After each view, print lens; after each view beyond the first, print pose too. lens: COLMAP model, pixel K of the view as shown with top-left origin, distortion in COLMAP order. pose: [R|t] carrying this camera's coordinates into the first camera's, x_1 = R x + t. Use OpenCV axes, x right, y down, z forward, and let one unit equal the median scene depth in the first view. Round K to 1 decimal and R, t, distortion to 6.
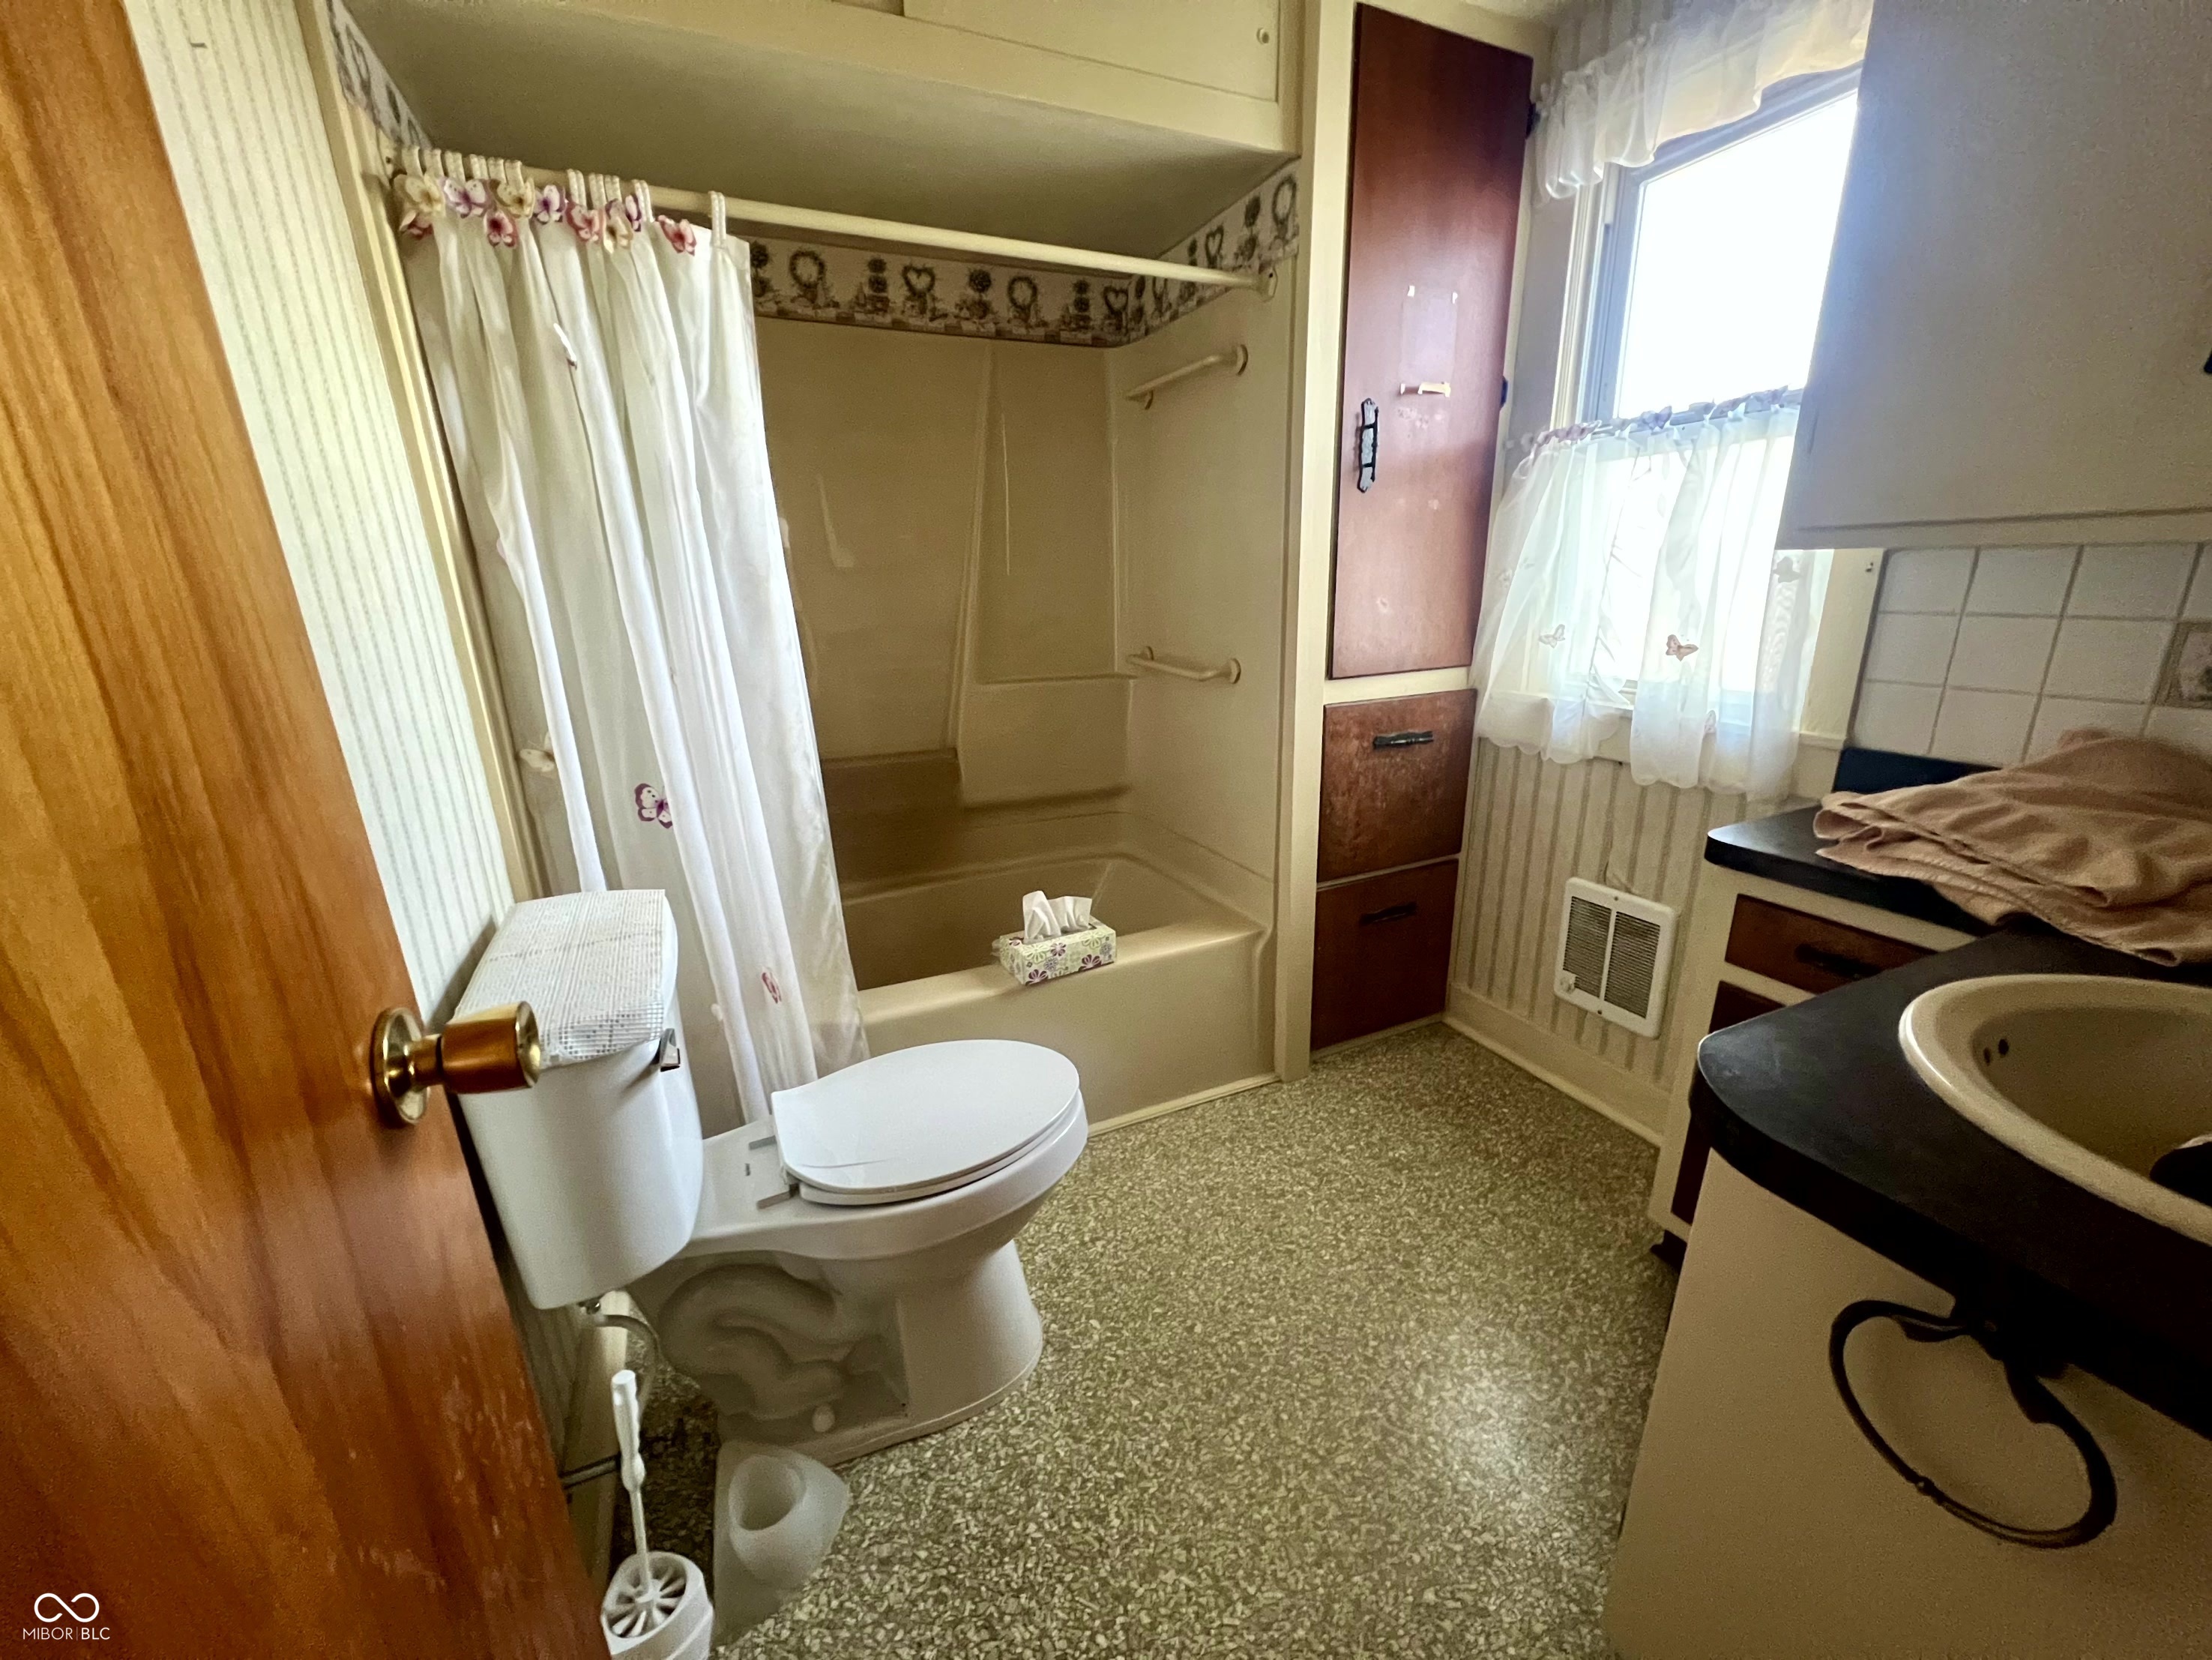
lens RADIAL K [[875.2, 0, 1109.1], [0, 875.2, 832.2], [0, 0, 1]] dist [-0.000073, 0.000024]
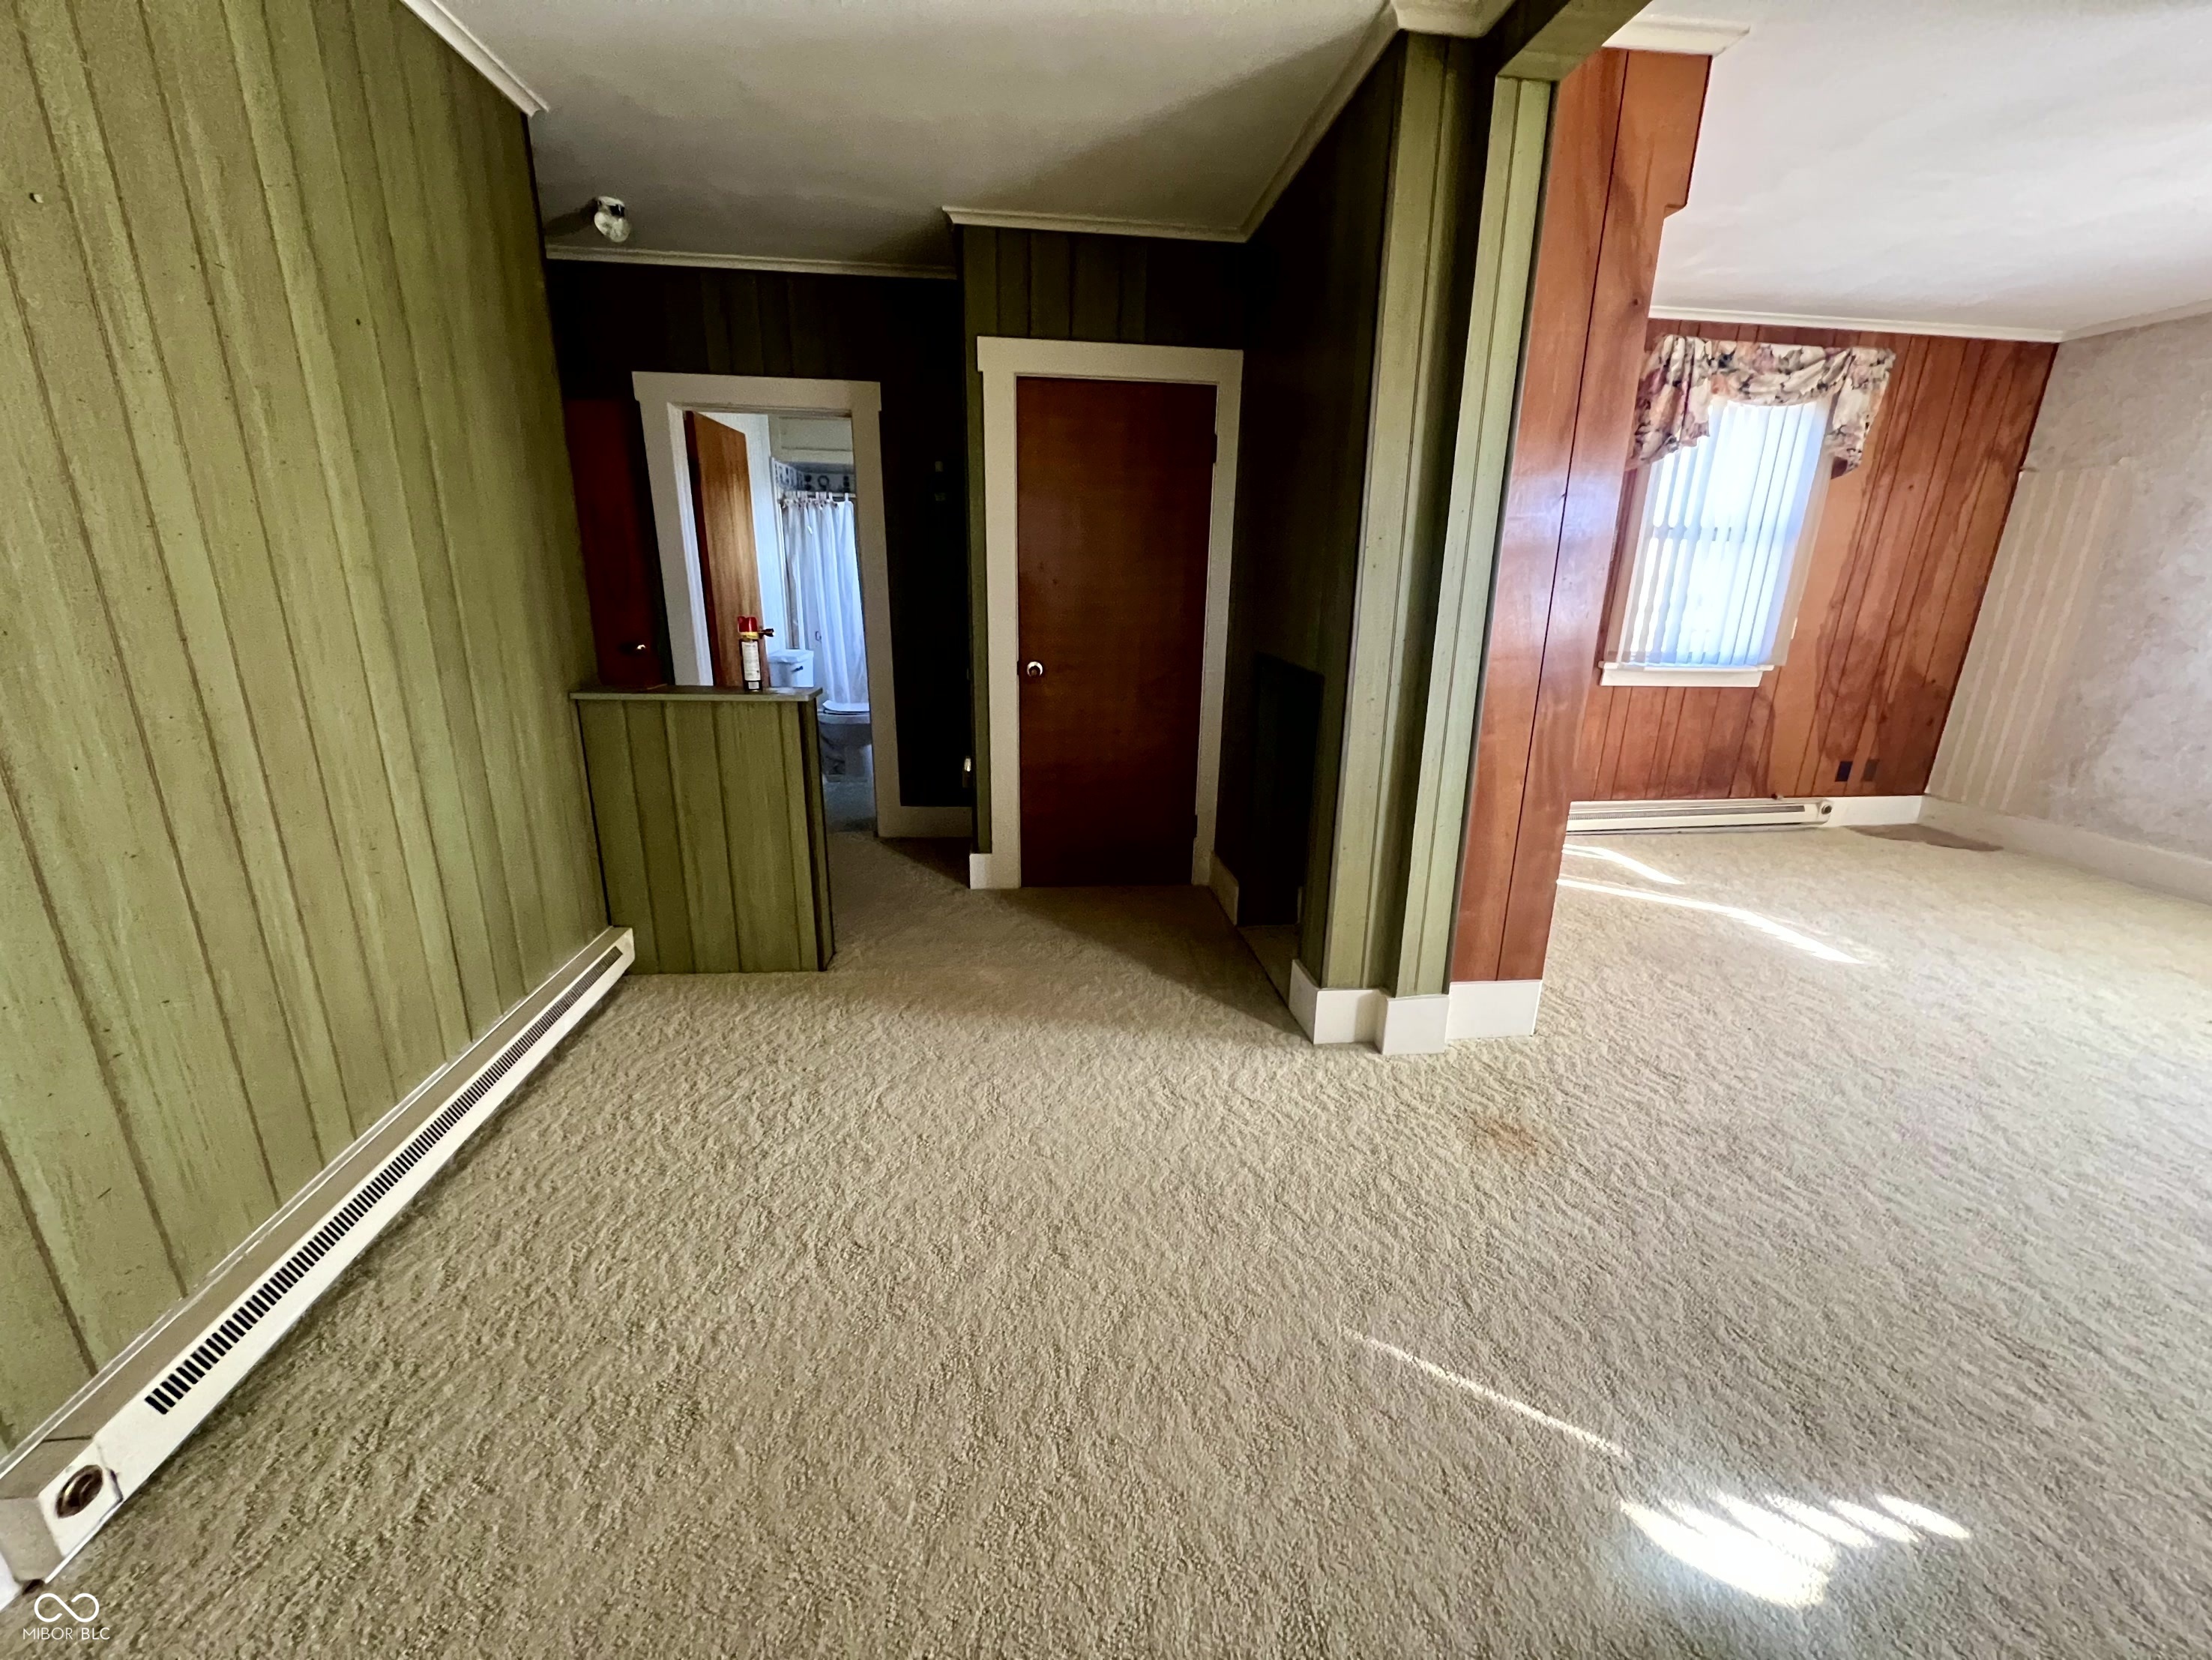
lens RADIAL K [[875.2, 0, 1109.1], [0, 875.2, 832.2], [0, 0, 1]] dist [-0.000073, 0.000024]
pose [[0.948323, 0.127099, -0.290740, 2.399120], [-0.127359, 0.991691, 0.018110, 0.727649], [0.290626, 0.019854, 0.956631, -2.902551]]
